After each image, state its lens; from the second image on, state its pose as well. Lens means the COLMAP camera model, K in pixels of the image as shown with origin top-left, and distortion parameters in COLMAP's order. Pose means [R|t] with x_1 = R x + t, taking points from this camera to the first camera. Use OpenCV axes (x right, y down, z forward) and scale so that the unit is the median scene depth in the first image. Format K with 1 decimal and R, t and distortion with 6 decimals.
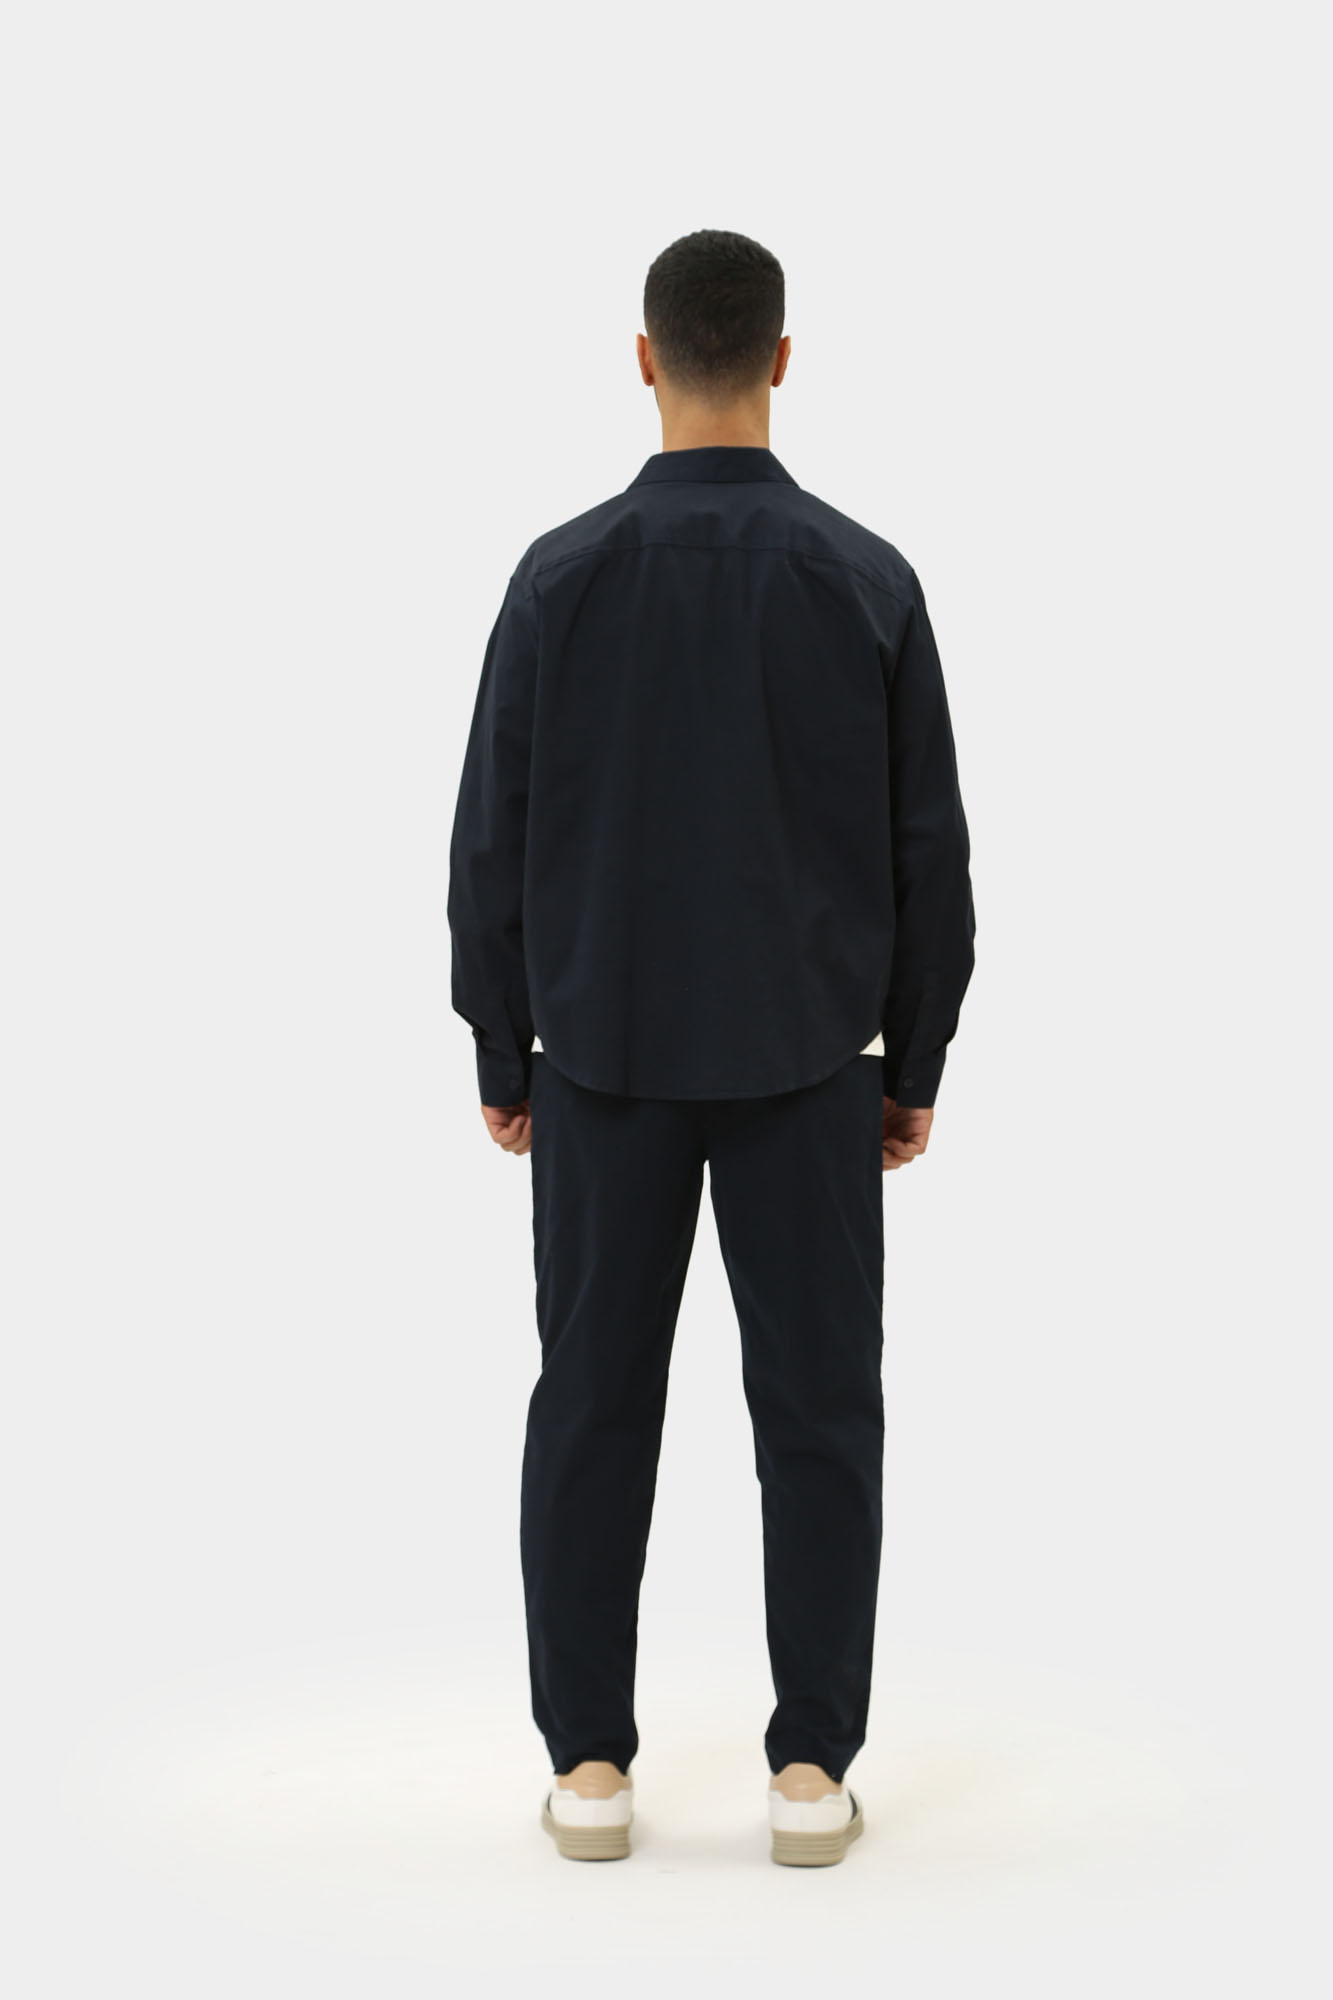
lens RADIAL K [[4862.5, 0, 672.7], [0, 4862.5, 1010.5], [0, 0, 1]] dist [0.371108, 0.000000]
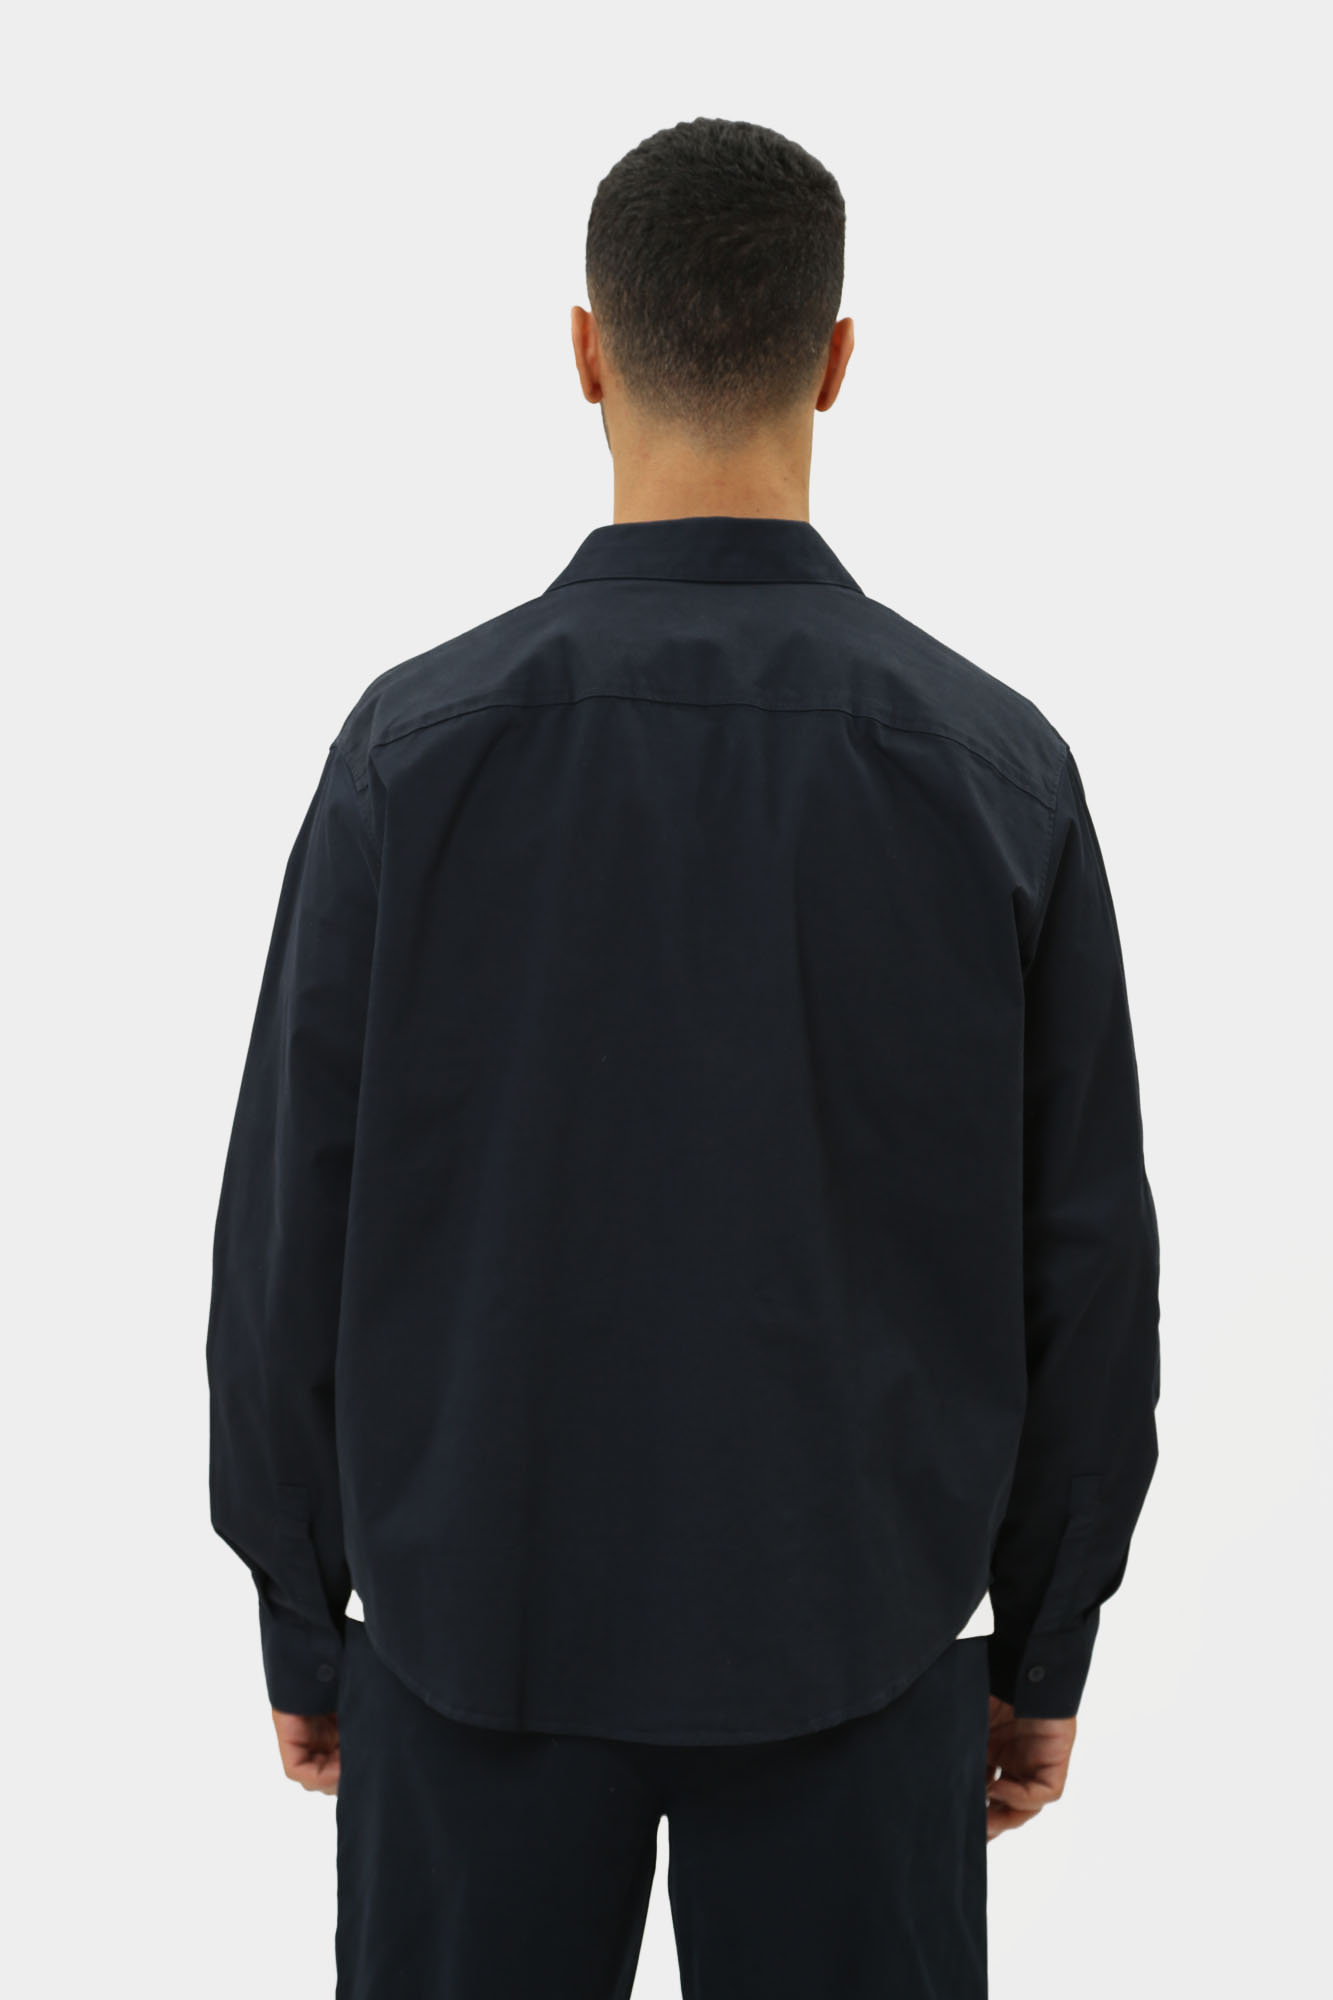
lens RADIAL K [[5452.5, 0, 677.5], [0, 5452.5, 1016.2], [0, 0, 1]] dist [0.385118, 0.000000]
pose [[0.999460, 0.020960, 0.025310, -0.009463], [-0.020535, 0.999646, -0.016945, -0.049709], [-0.025656, 0.016416, 0.999536, 0.394729]]
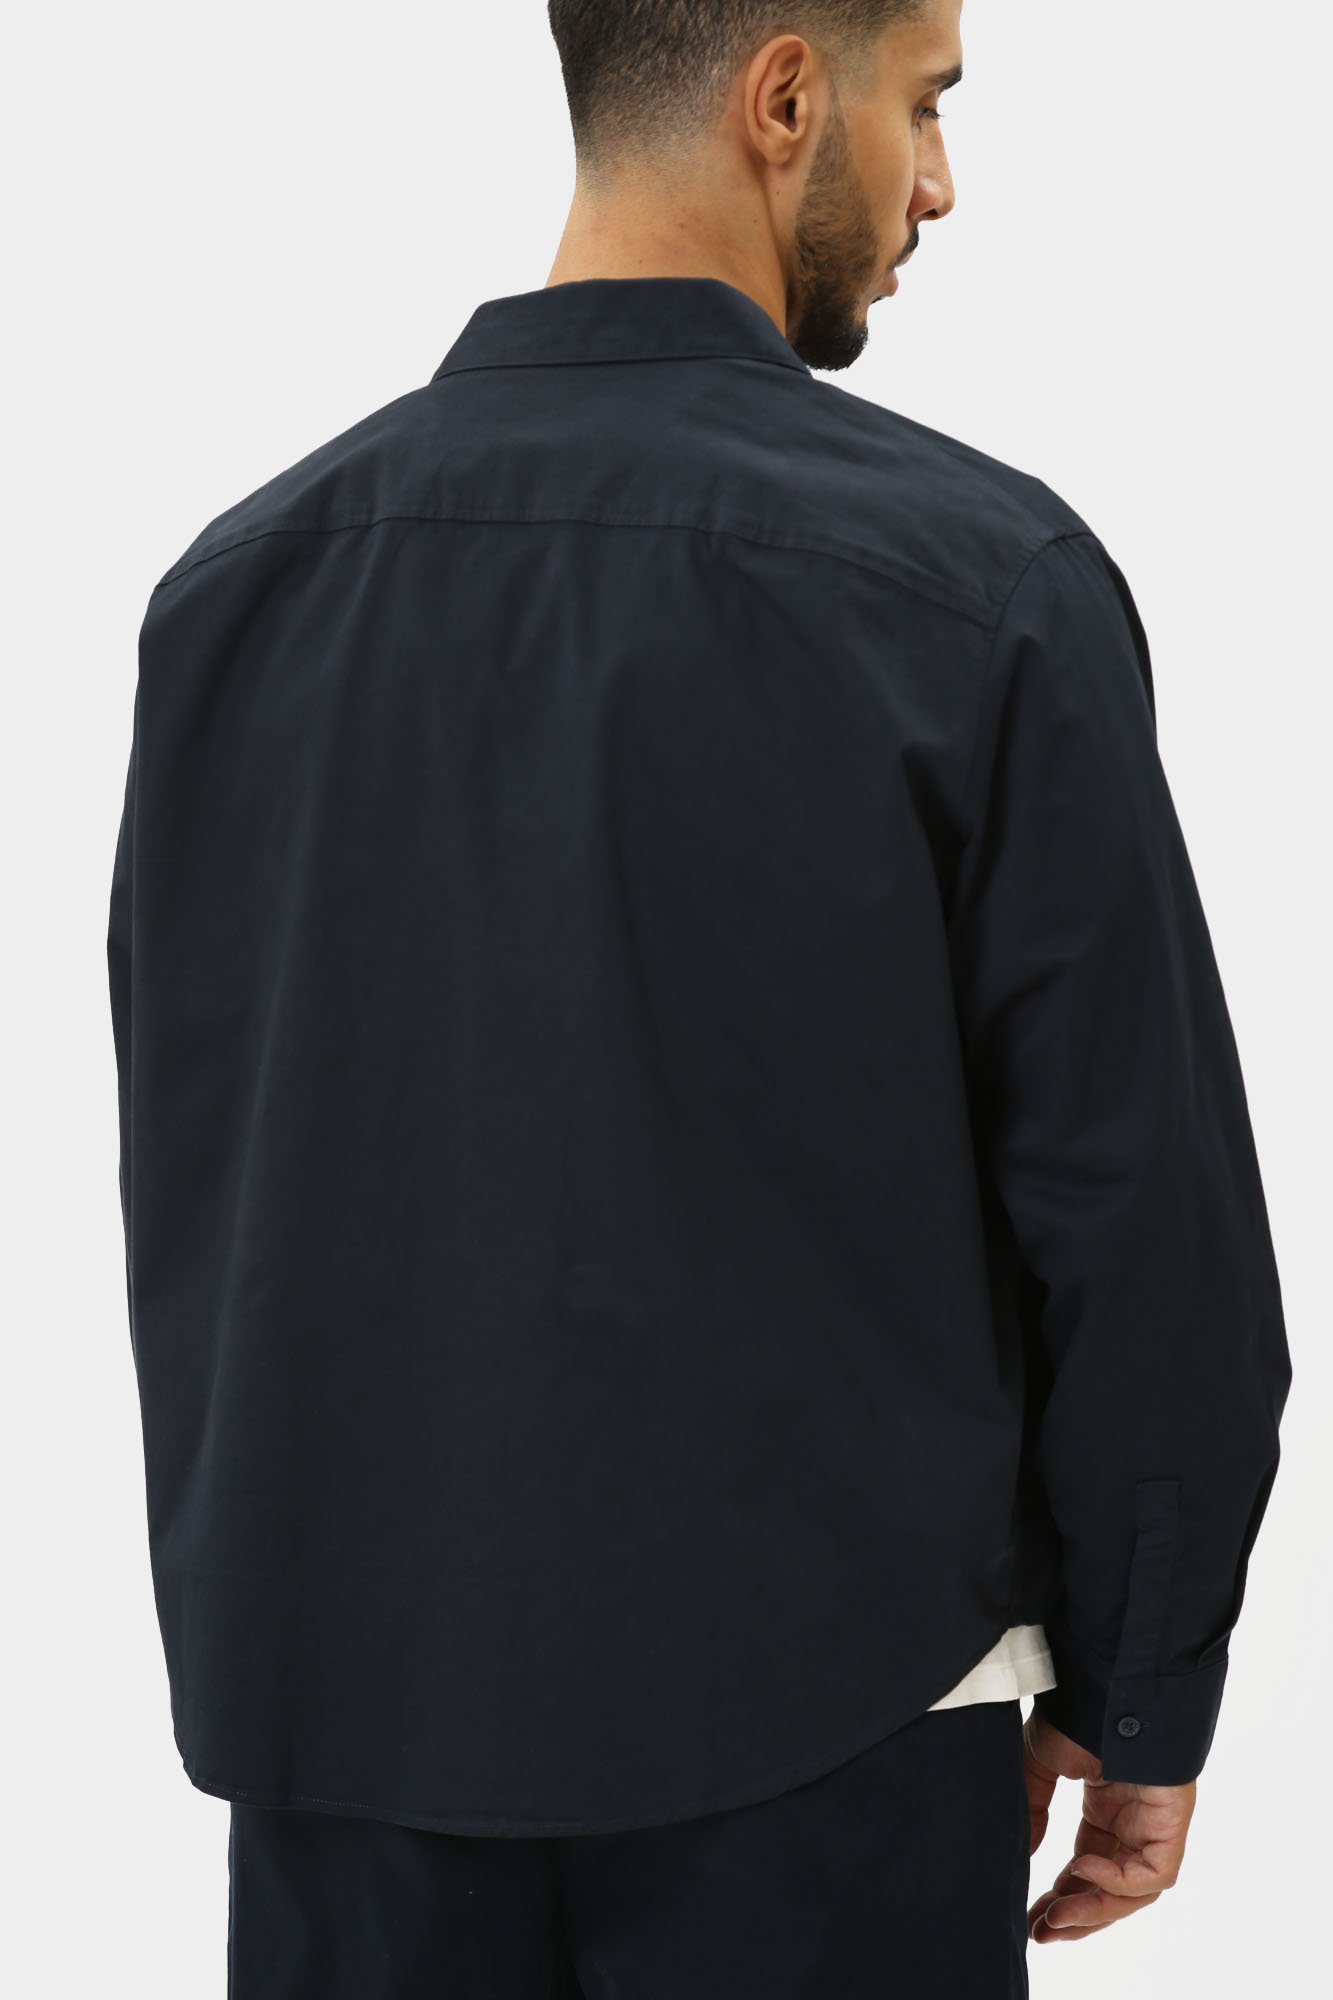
lens RADIAL K [[5667.3, 0, 662.2], [0, 5667.3, 985.5], [0, 0, 1]] dist [0.375749, 0.000000]
pose [[0.962870, 0.007823, -0.269851, 0.151137], [-0.001560, 0.999725, 0.023413, -0.065291], [0.269959, -0.022123, 0.962618, 0.519073]]
